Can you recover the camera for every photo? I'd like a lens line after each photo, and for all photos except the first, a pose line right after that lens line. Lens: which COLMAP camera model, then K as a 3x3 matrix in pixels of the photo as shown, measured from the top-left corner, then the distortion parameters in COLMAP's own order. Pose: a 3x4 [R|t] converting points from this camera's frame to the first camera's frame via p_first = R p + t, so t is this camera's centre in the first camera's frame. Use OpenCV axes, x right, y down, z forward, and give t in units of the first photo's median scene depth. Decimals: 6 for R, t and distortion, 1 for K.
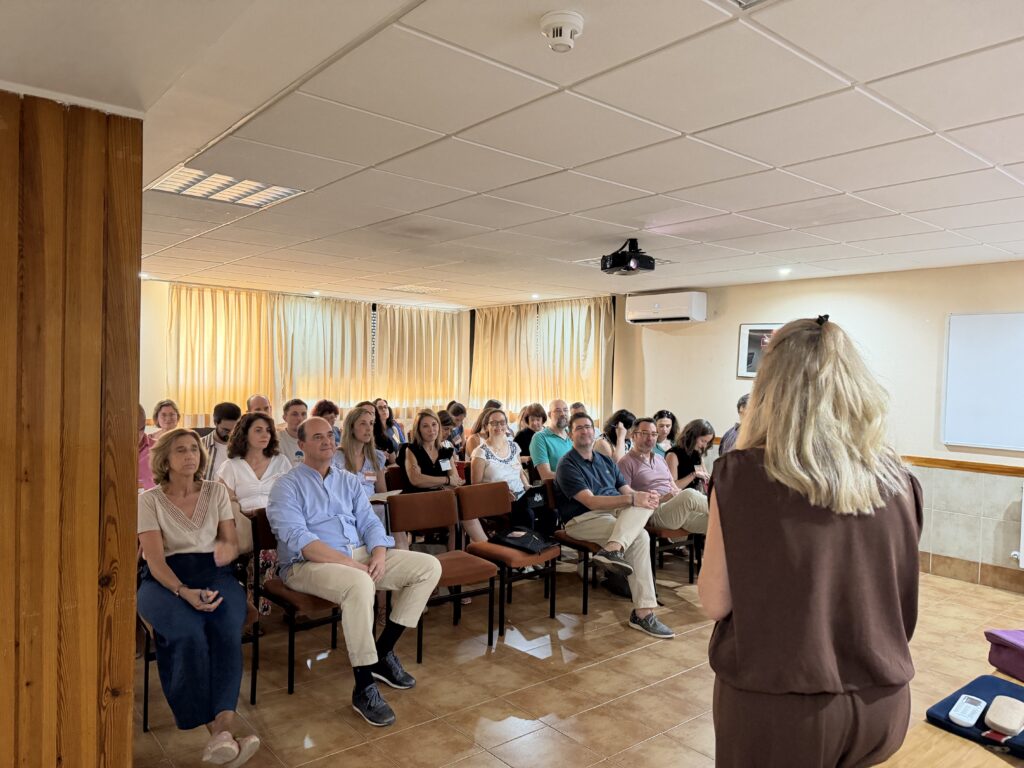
lens RADIAL K [[707.0, 0, 512.0], [0, 707.0, 384.0], [0, 0, 1]] dist [0.084272, -0.096244]
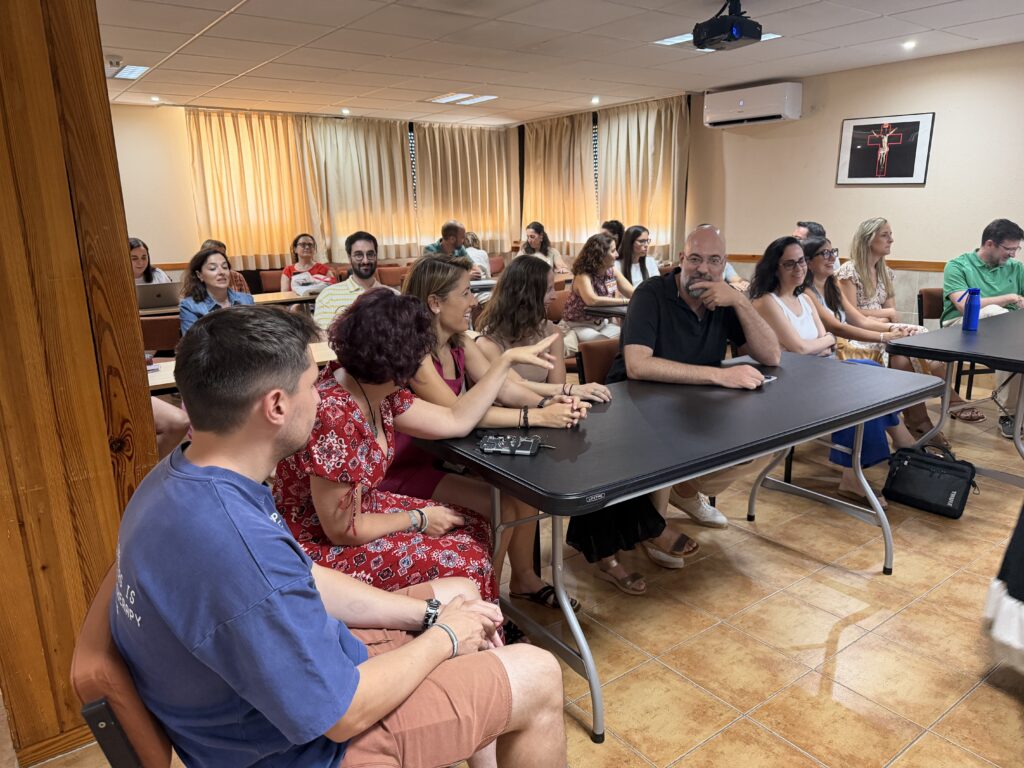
lens RADIAL K [[720.5, 0, 512.0], [0, 720.5, 384.0], [0, 0, 1]] dist [0.007833, -0.002448]
pose [[0.997151, -0.029261, -0.069519, -0.019648], [0.044008, 0.974241, 0.221172, 0.013923], [0.061256, -0.223601, 0.972754, 0.075288]]
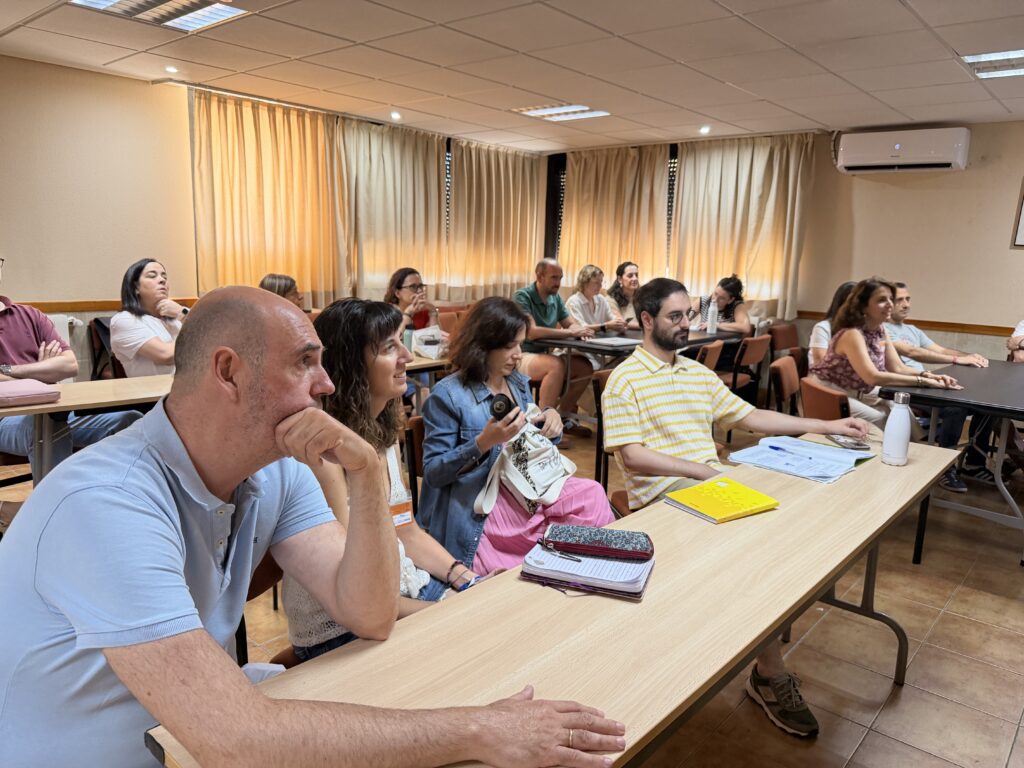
lens RADIAL K [[720.5, 0, 512.0], [0, 720.5, 384.0], [0, 0, 1]] dist [0.007833, -0.002448]
pose [[0.986846, -0.020714, 0.160330, -0.332040], [-0.007884, 0.984410, 0.175714, 0.005020], [-0.161470, -0.174667, 0.971298, 0.295413]]
